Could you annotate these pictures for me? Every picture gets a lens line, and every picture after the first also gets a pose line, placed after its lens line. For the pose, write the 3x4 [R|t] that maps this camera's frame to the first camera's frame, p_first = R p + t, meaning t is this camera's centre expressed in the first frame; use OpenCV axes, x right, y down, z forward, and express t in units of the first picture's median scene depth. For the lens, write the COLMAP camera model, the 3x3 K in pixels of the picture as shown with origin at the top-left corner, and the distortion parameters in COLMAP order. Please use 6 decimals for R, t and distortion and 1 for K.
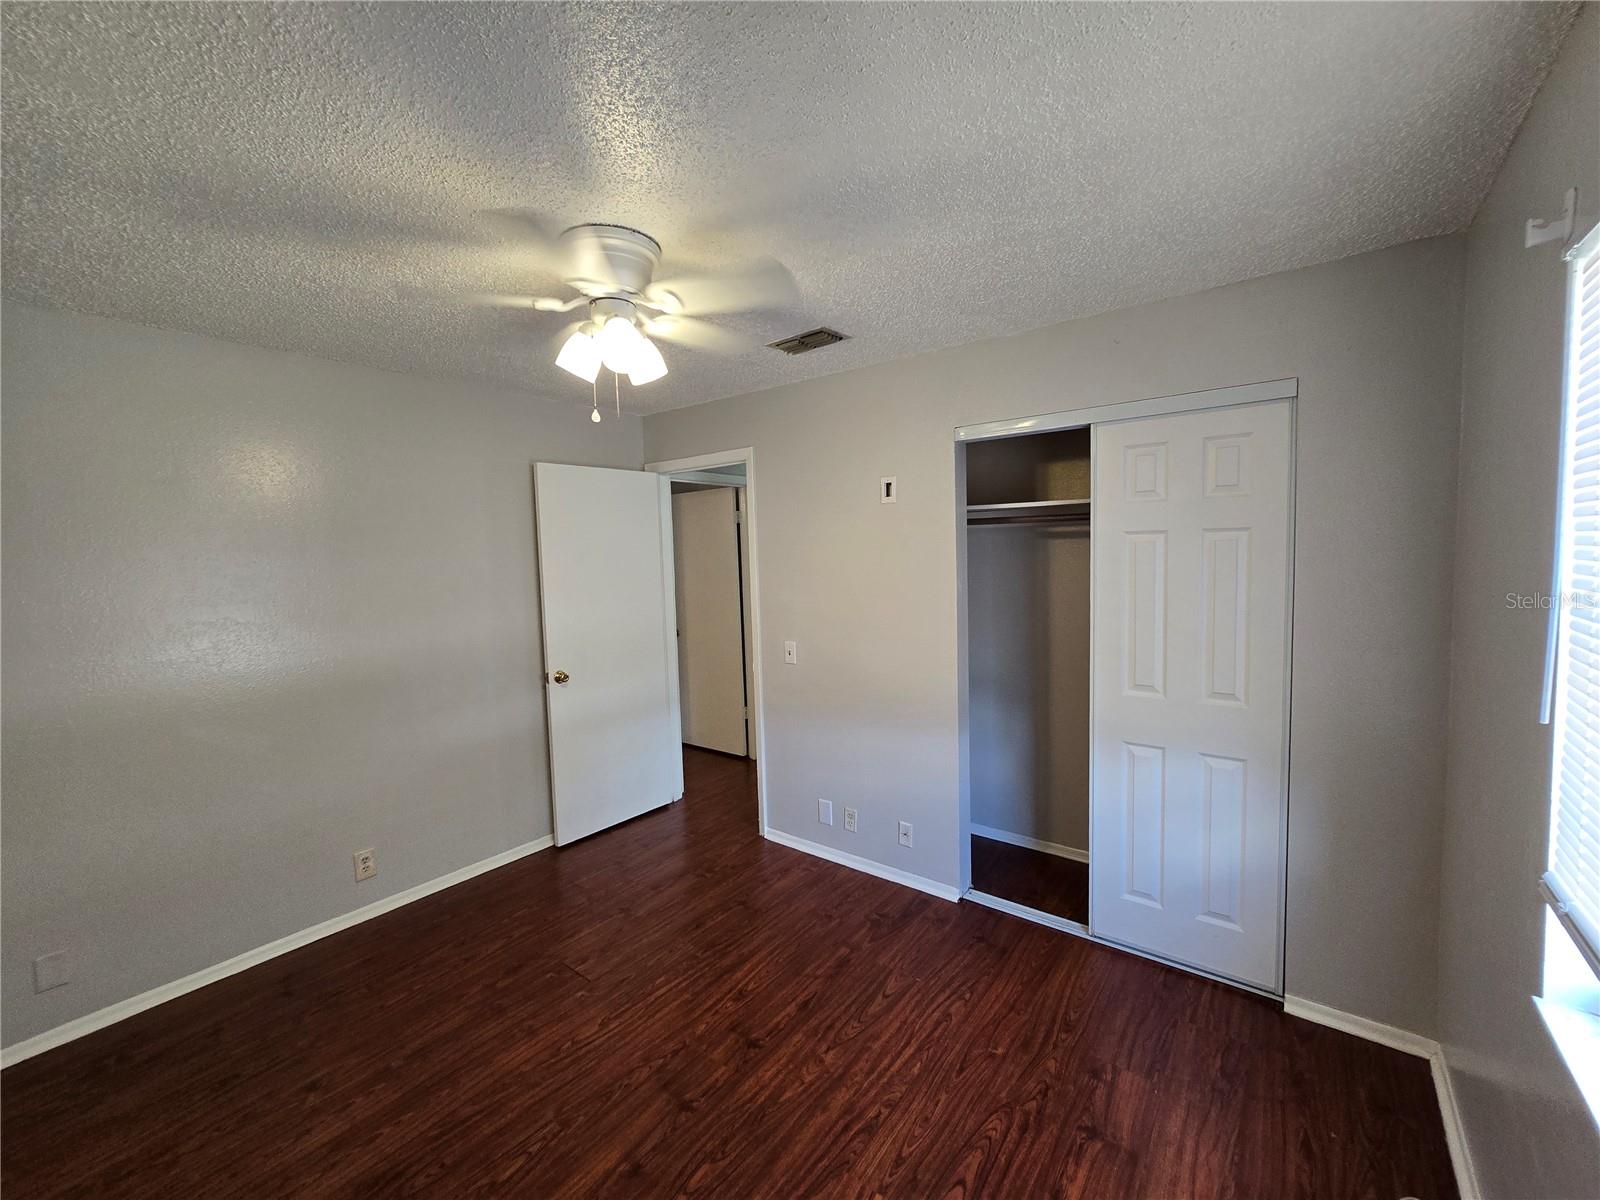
lens RADIAL K [[652.7, 0, 802.5], [0, 652.7, 594.7], [0, 0, 1]] dist [-0.001033, 0.000559]
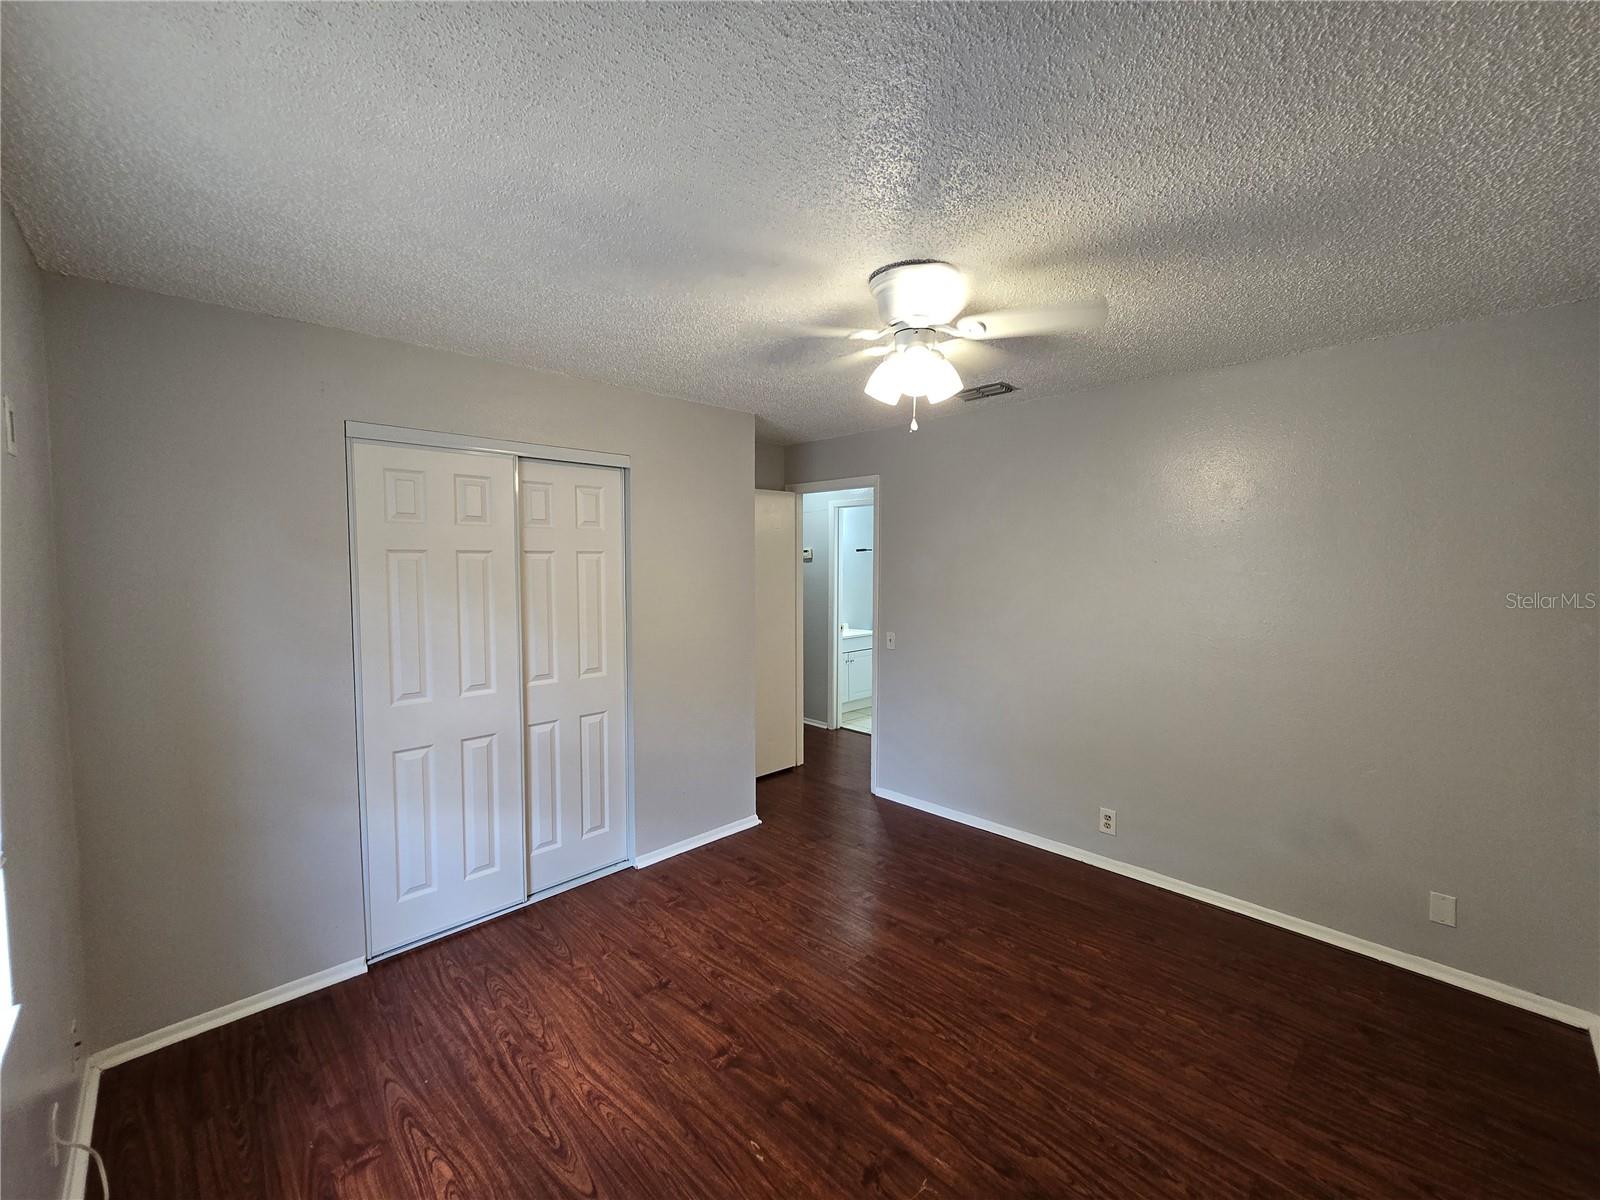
lens RADIAL K [[651.8, 0, 803.7], [0, 651.8, 594.2], [0, 0, 1]] dist [-0.000990, -0.000054]
pose [[0.131024, -0.031005, 0.990894, -1.338592], [0.060432, 0.997902, 0.023233, -0.038830], [-0.989536, 0.056838, 0.132622, 1.005189]]
